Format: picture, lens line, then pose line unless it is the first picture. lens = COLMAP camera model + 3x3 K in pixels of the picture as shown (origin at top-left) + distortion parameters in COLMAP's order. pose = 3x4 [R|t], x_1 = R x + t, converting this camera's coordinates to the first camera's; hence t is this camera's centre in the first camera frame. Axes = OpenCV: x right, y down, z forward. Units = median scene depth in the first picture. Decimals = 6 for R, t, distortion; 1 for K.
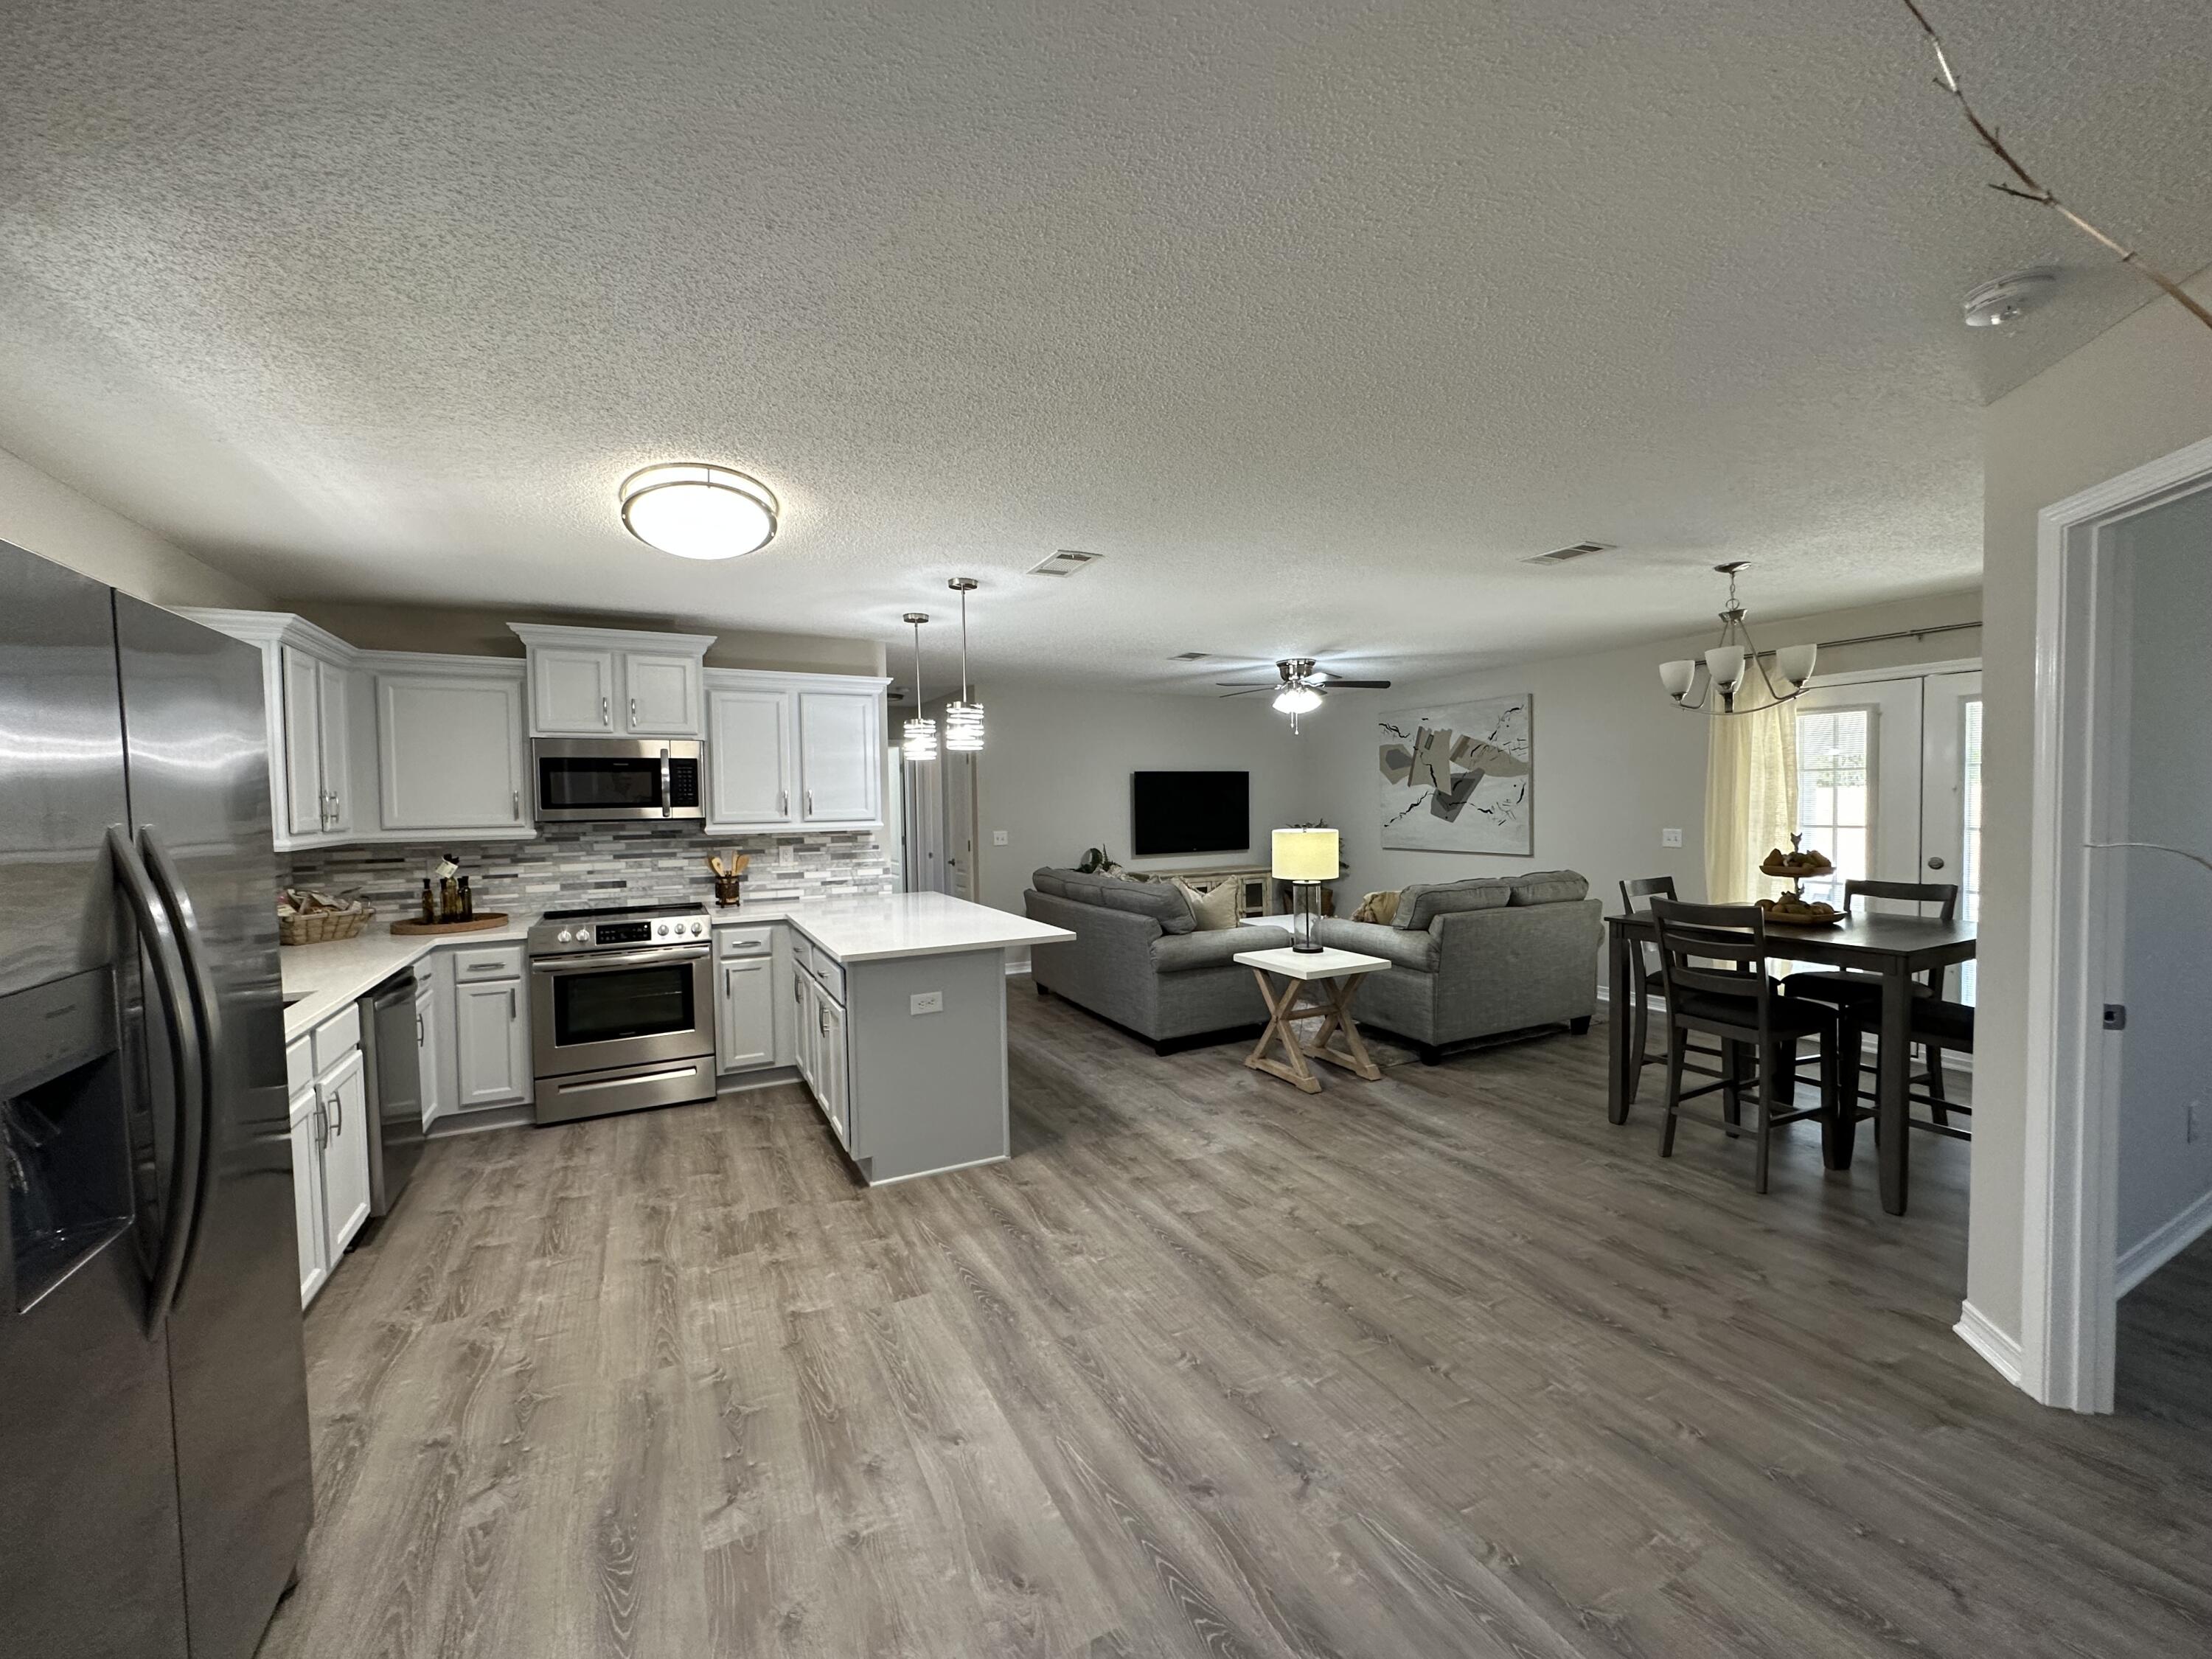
lens RADIAL K [[878.5, 0, 1108.5], [0, 878.5, 832.8], [0, 0, 1]] dist [-0.001558, 0.000409]
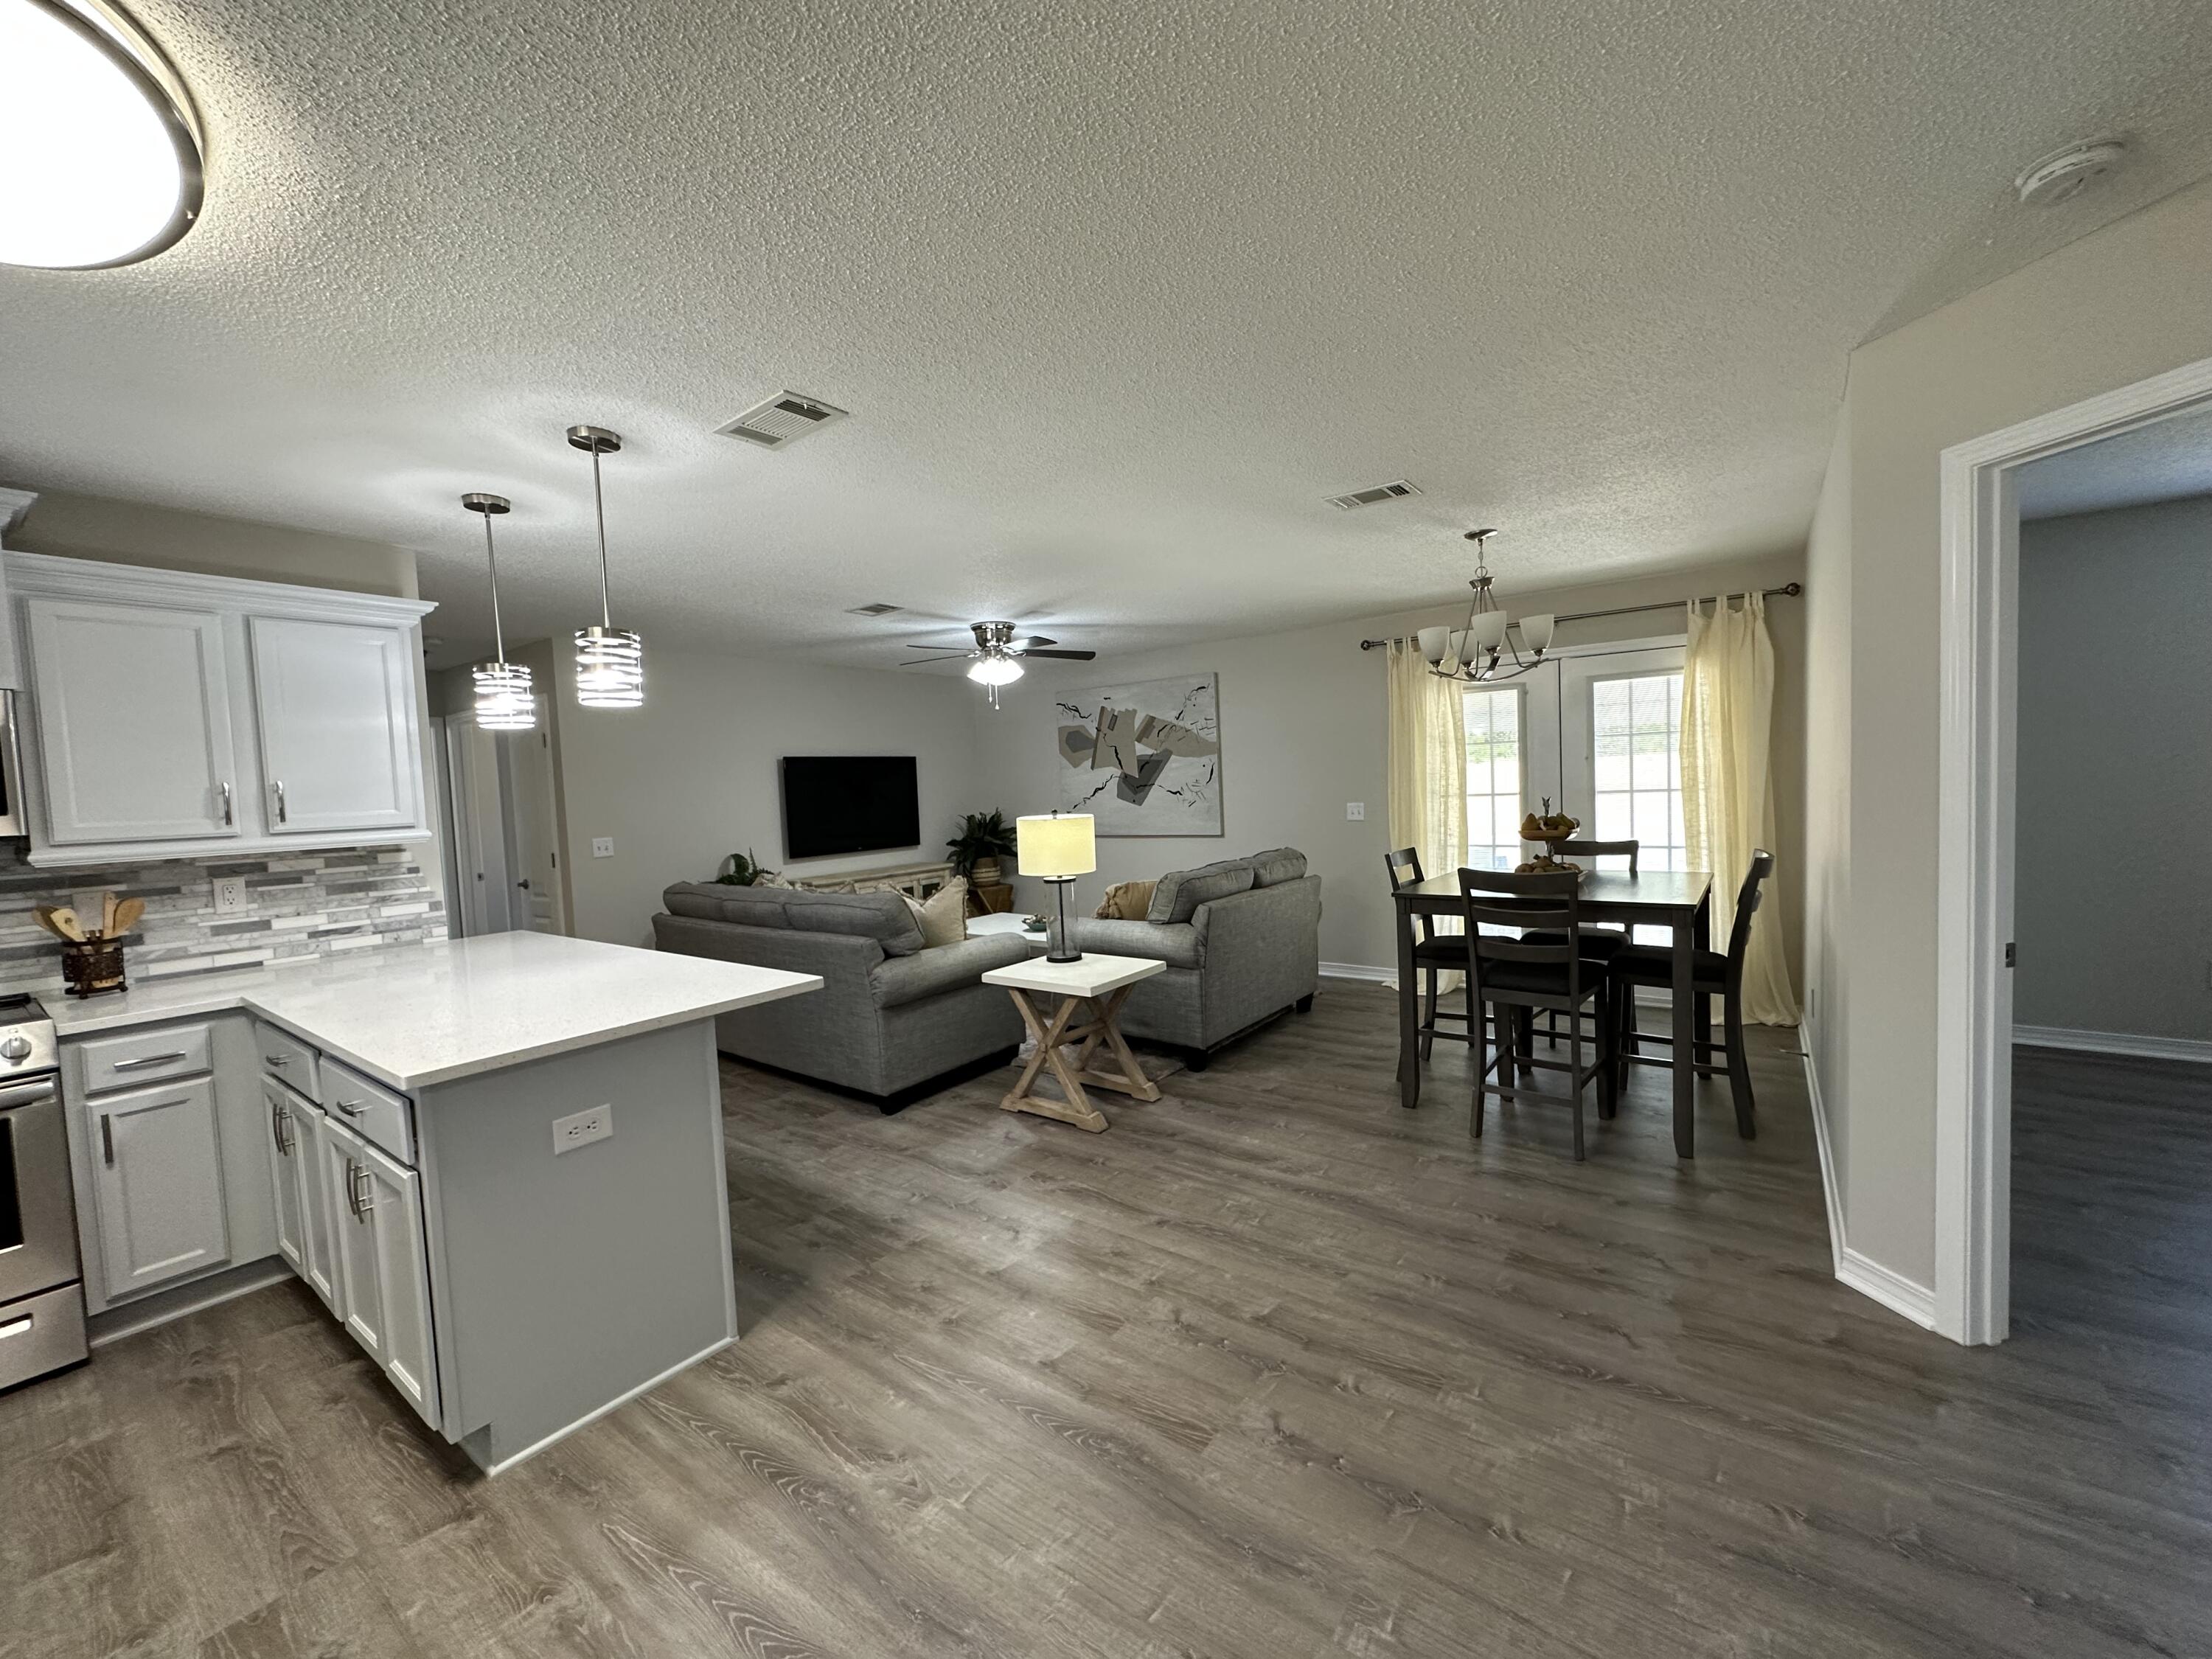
lens RADIAL K [[878.5, 0, 1104.7], [0, 878.5, 831.8], [0, 0, 1]] dist [-0.001558, 0.000409]
pose [[0.898233, -0.046627, 0.437039, -0.122850], [0.044827, 0.998890, 0.014437, 0.002025], [-0.437227, 0.006623, 0.899327, 0.275688]]
